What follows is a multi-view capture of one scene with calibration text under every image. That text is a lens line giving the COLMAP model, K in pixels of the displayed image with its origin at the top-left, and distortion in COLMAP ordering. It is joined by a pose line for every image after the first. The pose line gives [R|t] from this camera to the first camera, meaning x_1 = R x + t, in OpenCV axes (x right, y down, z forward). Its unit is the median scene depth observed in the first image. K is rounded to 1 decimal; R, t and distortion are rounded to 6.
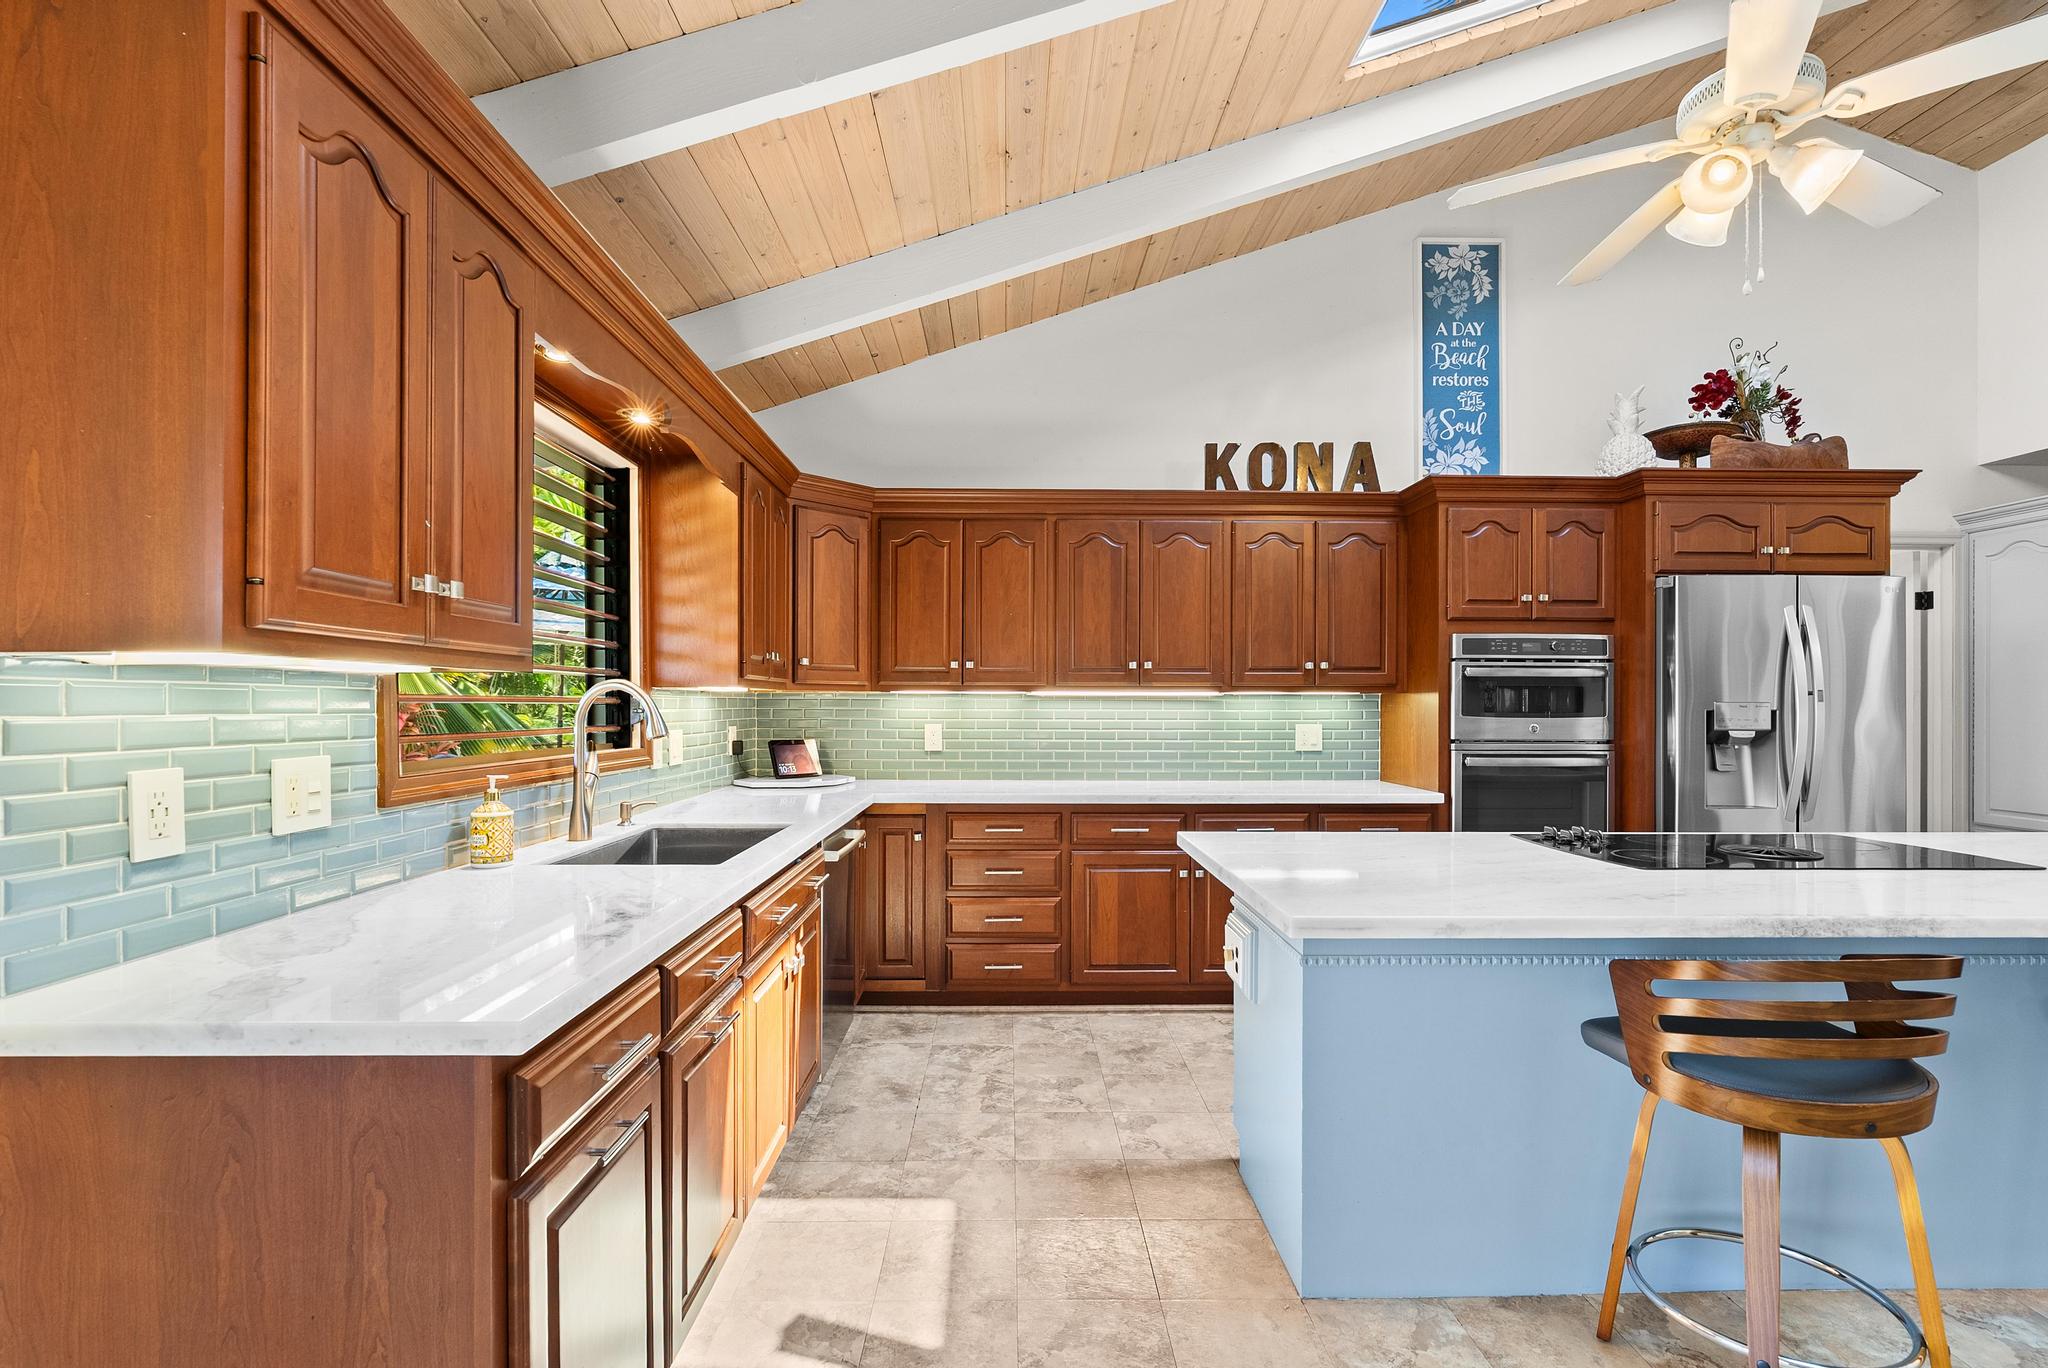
lens RADIAL K [[933.5, 0, 1017.5], [0, 933.5, 704.8], [0, 0, 1]] dist [-0.008942, 0.003169]
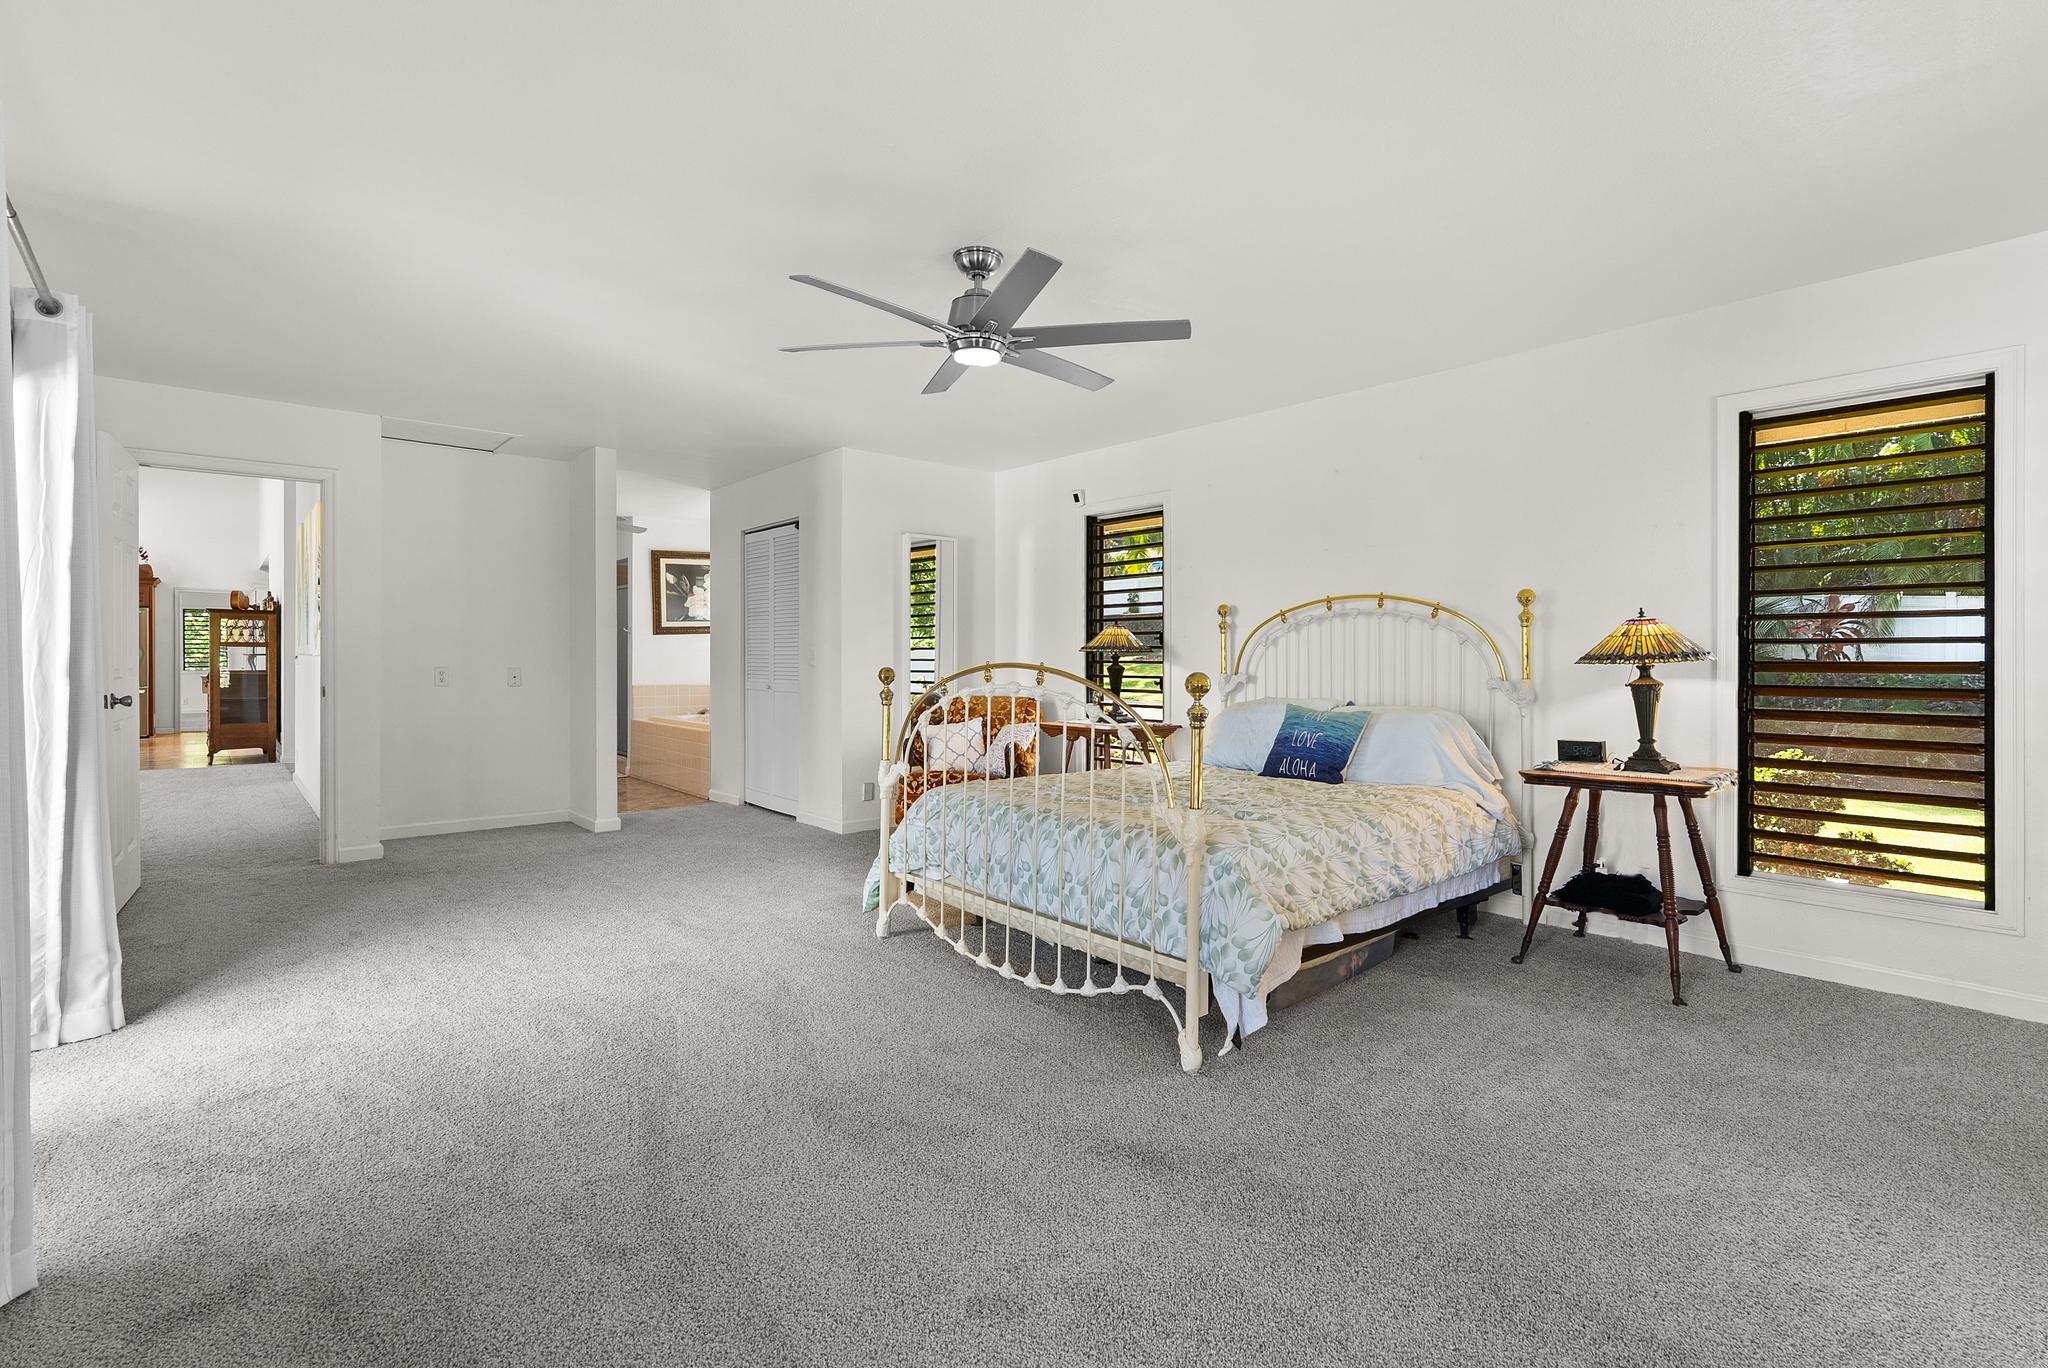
lens RADIAL K [[933.5, 0, 1024.3], [0, 933.5, 650.2], [0, 0, 1]] dist [-0.008942, 0.003169]
pose [[0.759224, -0.001099, 0.650828, 1.063669], [0.000903, 0.999999, 0.000634, 0.020363], [-0.650828, 0.000106, 0.759225, -3.460339]]
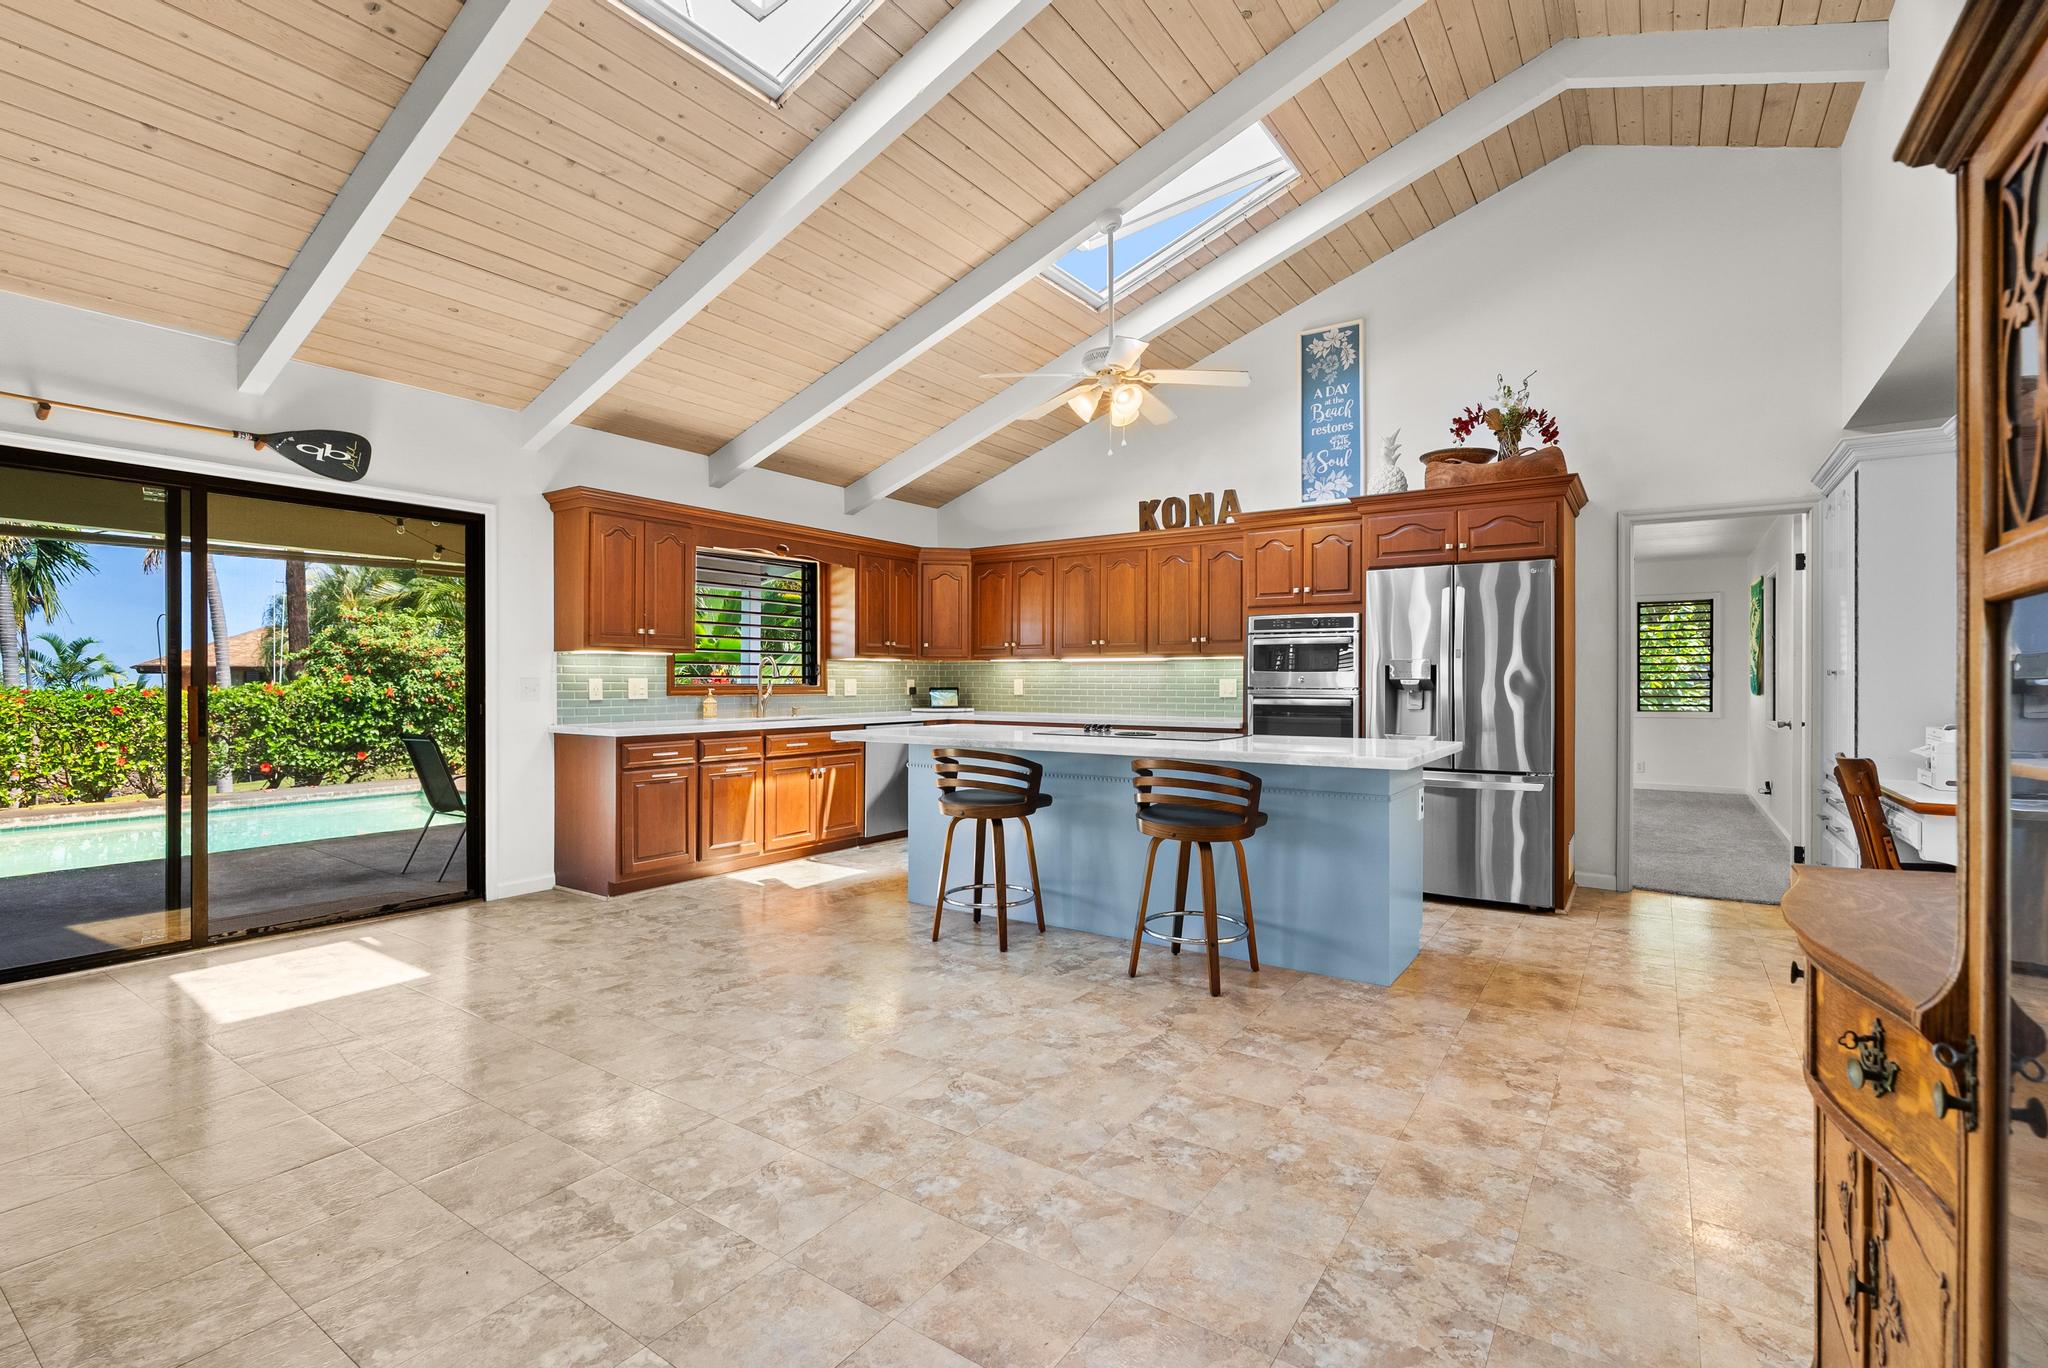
lens RADIAL K [[933.5, 0, 1023.3], [0, 933.5, 677.8], [0, 0, 1]] dist [-0.008942, 0.003169]
pose [[0.814961, -0.002008, -0.579513, 0.988599], [0.000429, 0.999996, -0.002862, 0.024988], [0.579516, 0.002083, 0.814958, -0.420620]]
